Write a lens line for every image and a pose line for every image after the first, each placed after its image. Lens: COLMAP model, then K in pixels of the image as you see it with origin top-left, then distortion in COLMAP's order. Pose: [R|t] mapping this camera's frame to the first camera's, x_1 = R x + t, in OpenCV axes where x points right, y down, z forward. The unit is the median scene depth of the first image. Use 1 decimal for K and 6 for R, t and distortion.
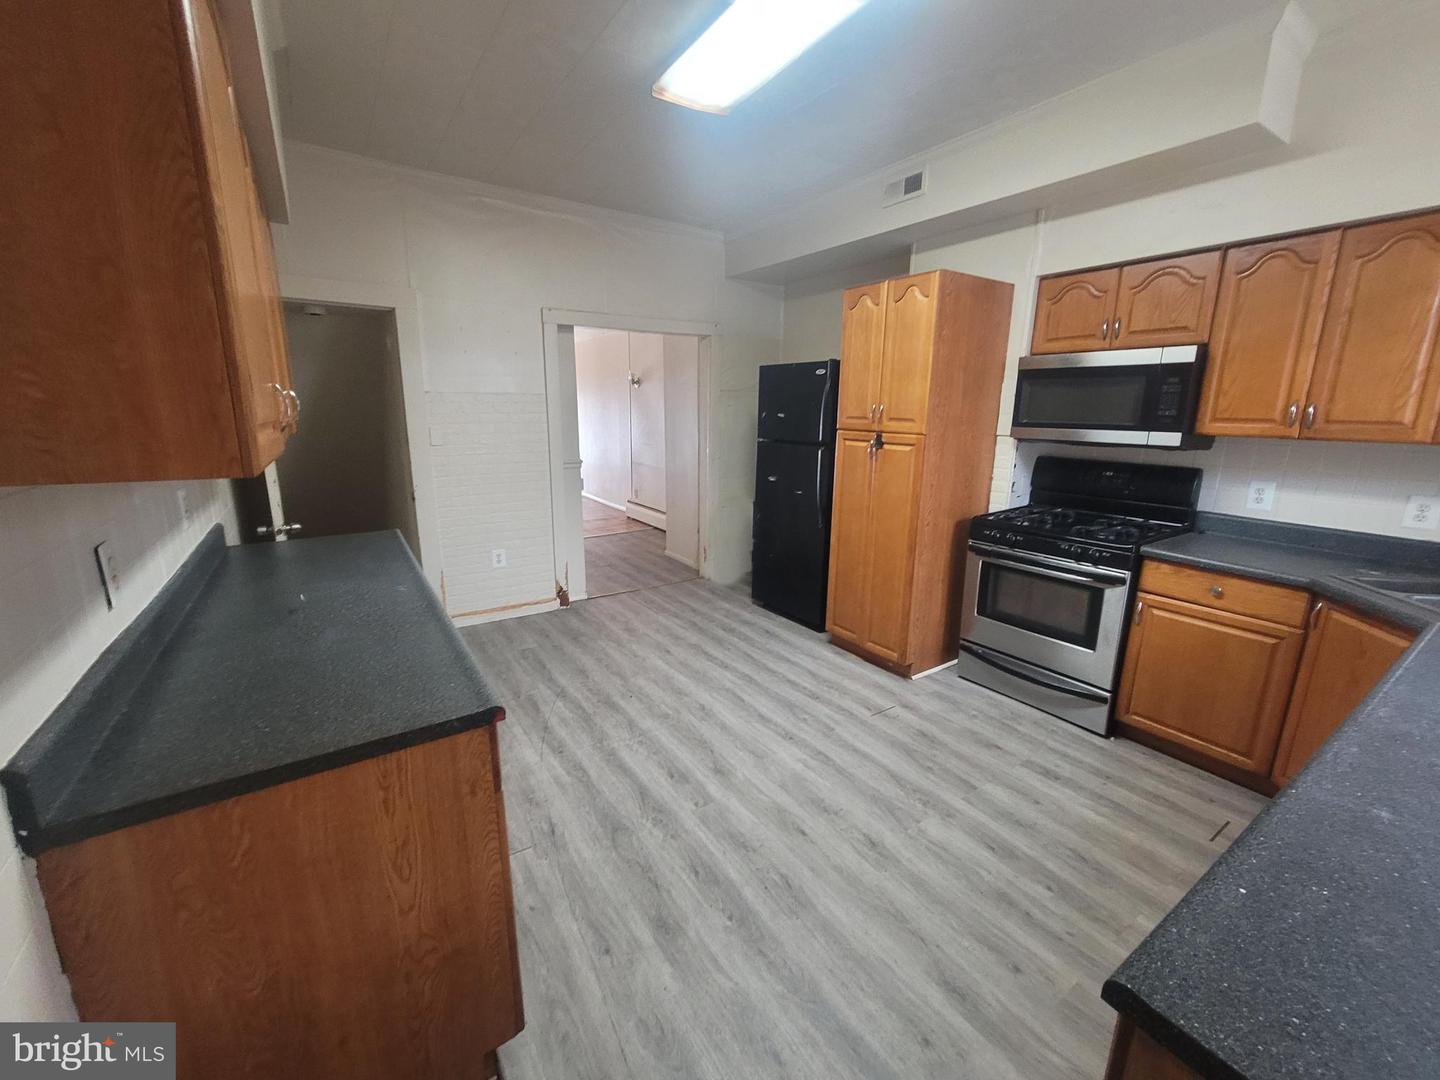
lens RADIAL K [[589.2, 0, 715.7], [0, 589.2, 534.0], [0, 0, 1]] dist [0.000621, 0.000659]
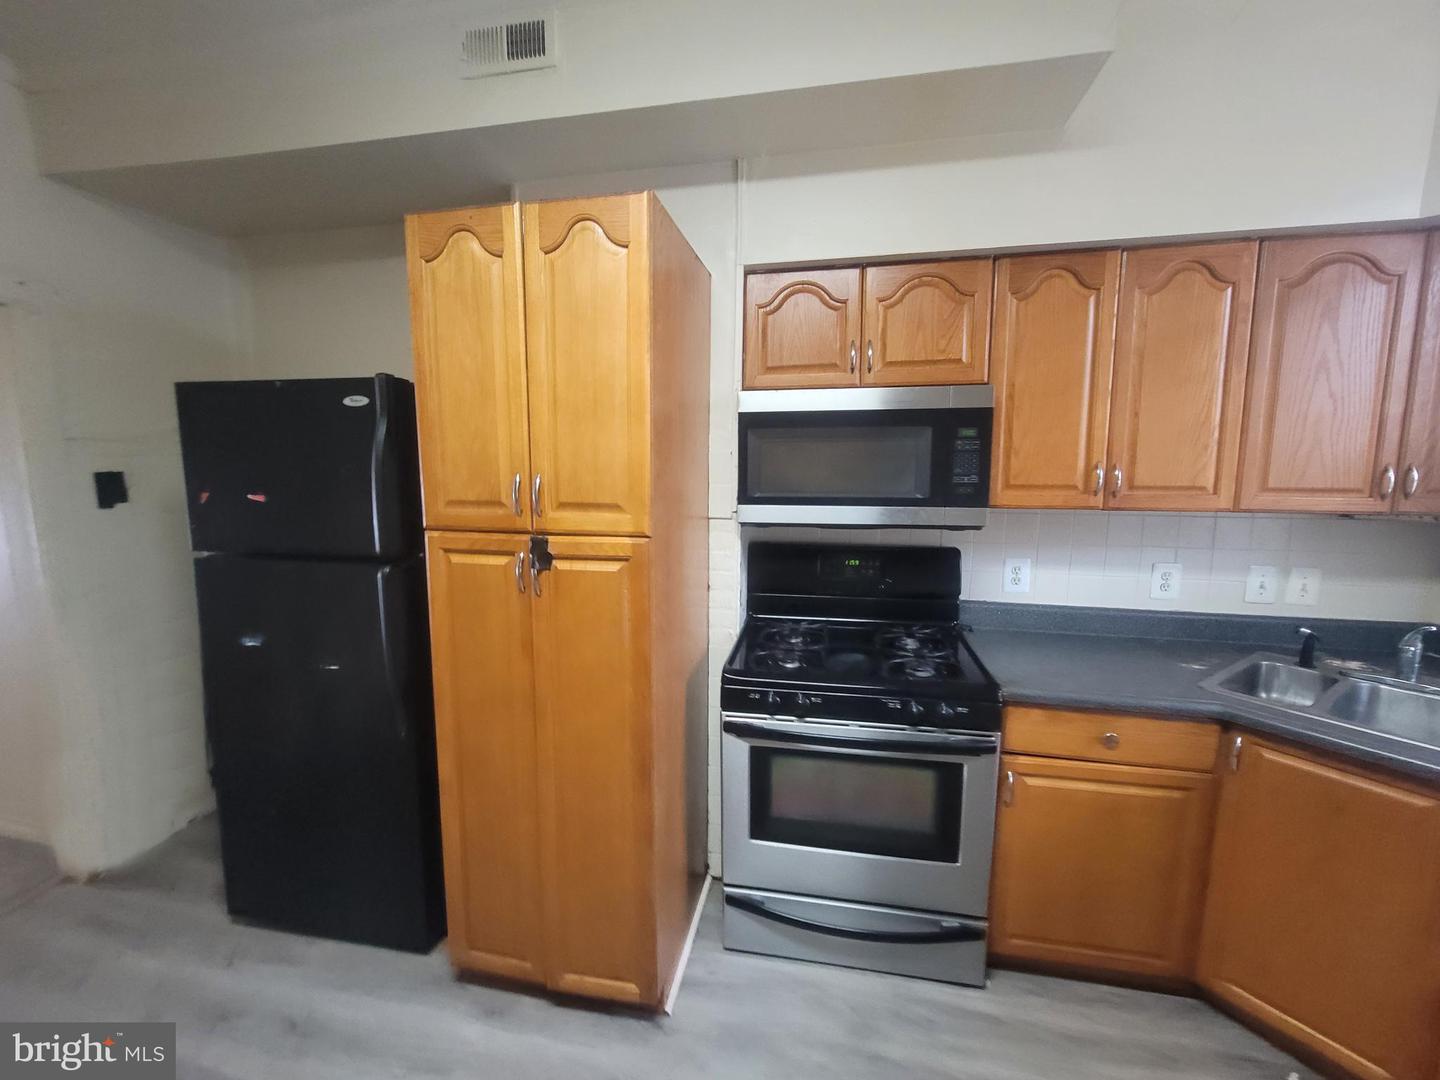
lens RADIAL K [[589.2, 0, 711.2], [0, 589.2, 533.1], [0, 0, 1]] dist [0.000621, 0.000659]
pose [[0.707828, -0.099320, 0.699368, 0.055442], [0.159413, 0.986985, -0.021176, -0.150160], [-0.688162, 0.126477, 0.714448, 0.612823]]
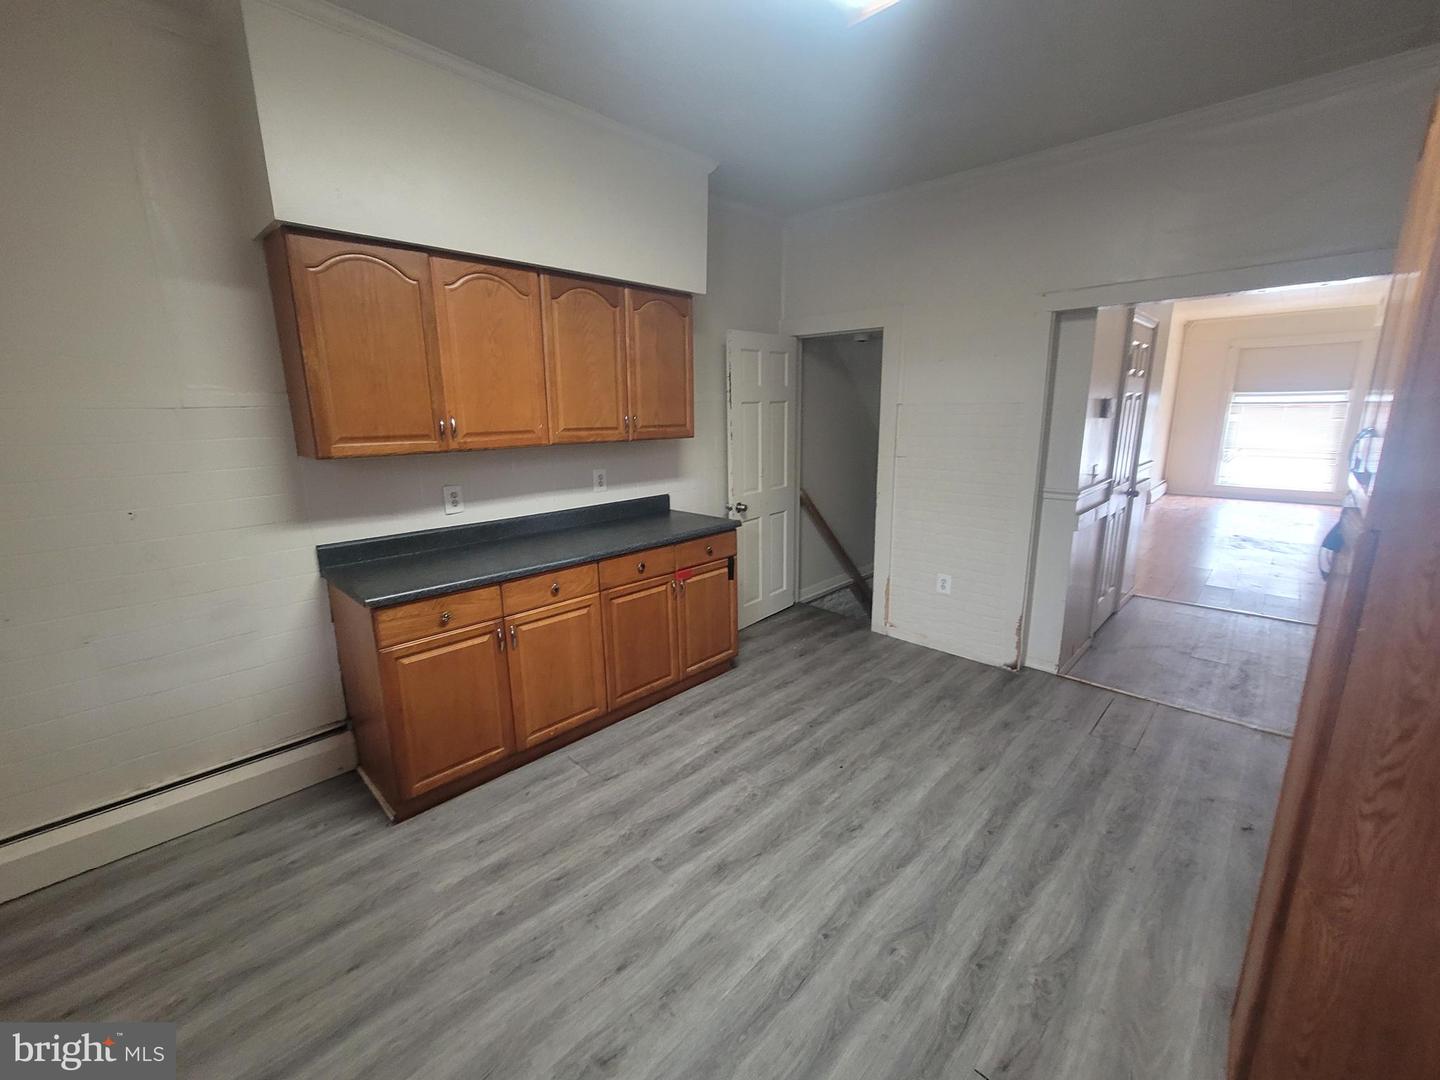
lens RADIAL K [[589.2, 0, 716.1], [0, 589.2, 540.3], [0, 0, 1]] dist [0.000621, 0.000659]
pose [[0.206028, 0.203050, -0.957248, 0.568870], [-0.193646, 0.967349, 0.163514, -0.142563], [0.959194, 0.151678, 0.238620, 0.589254]]
